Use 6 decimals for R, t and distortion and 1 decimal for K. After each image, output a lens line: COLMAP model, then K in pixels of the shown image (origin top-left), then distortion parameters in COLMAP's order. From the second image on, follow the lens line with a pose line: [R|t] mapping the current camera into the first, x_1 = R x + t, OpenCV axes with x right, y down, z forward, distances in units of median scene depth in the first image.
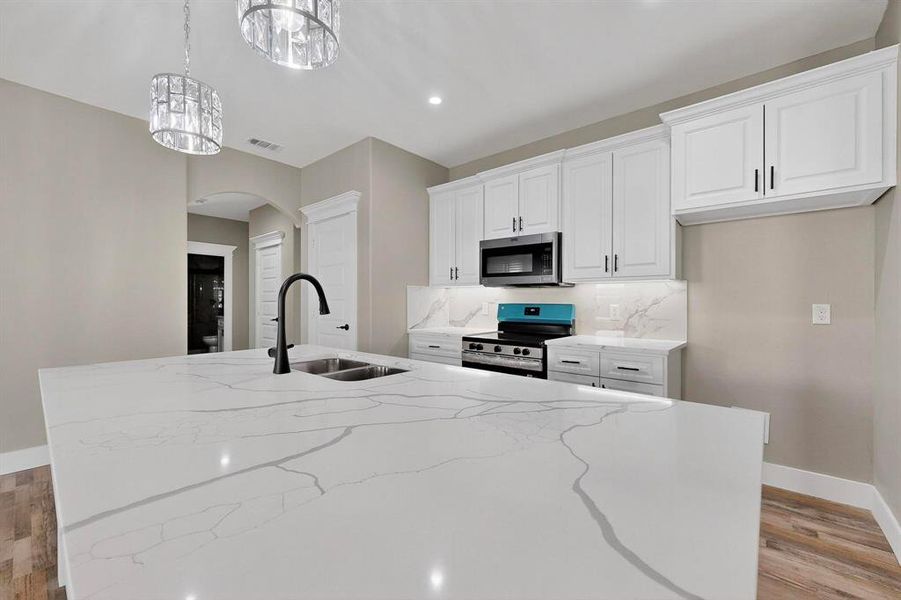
lens RADIAL K [[362.7, 0, 445.4], [0, 362.7, 301.1], [0, 0, 1]] dist [0.001038, 0.000060]
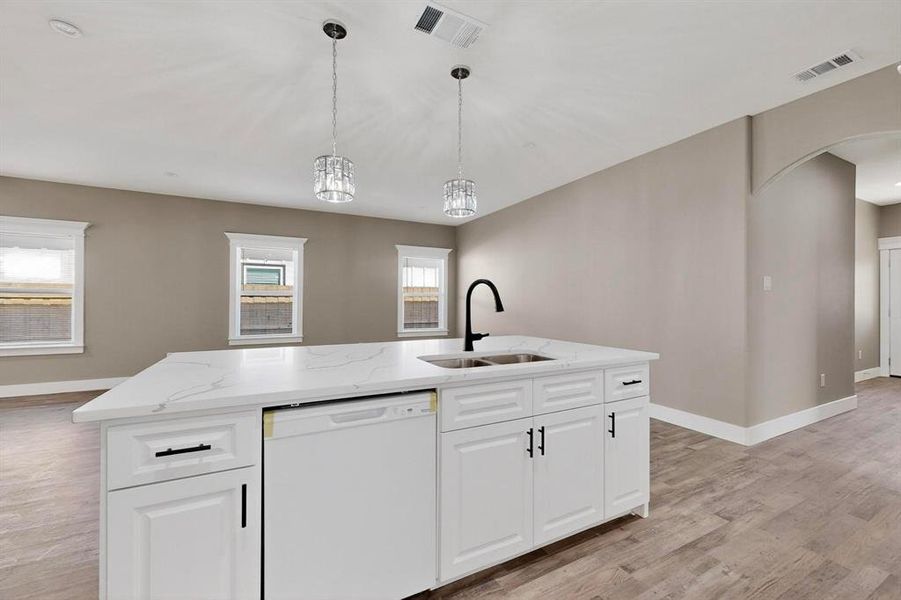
lens RADIAL K [[367.8, 0, 450.5], [0, 367.8, 300.0], [0, 0, 1]] dist [-0.000832, 0.000061]
pose [[-0.362314, -0.003001, -0.932051, 0.414678], [-0.005749, 0.999983, -0.000985, 0.000124], [0.932038, 0.005002, -0.362325, 0.659156]]
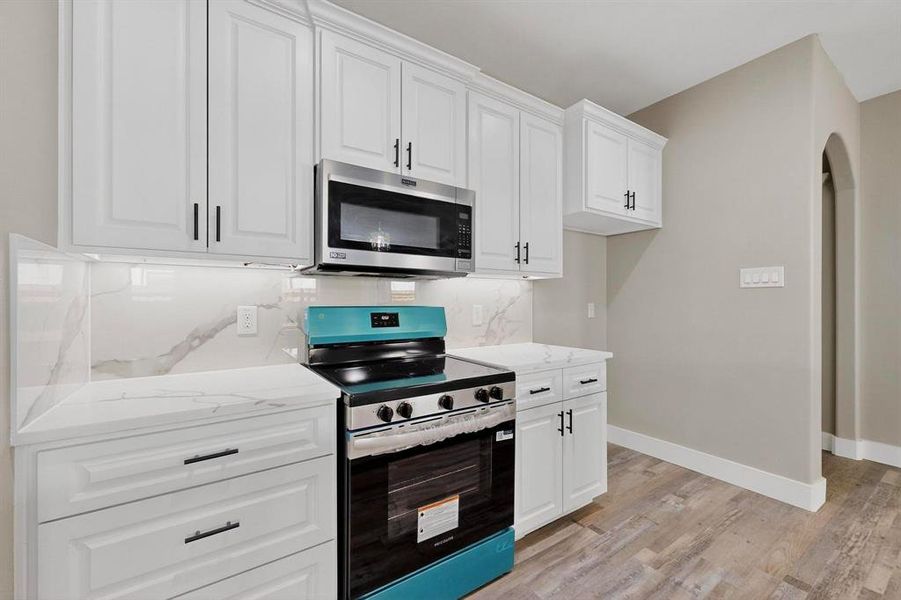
lens RADIAL K [[367.8, 0, 450.5], [0, 367.8, 300.0], [0, 0, 1]] dist [-0.000832, 0.000061]
pose [[0.260880, 0.000584, 0.965371, -0.286418], [0.002927, 0.999995, -0.001396, -0.001585], [-0.965367, 0.003190, 0.260877, 0.772560]]
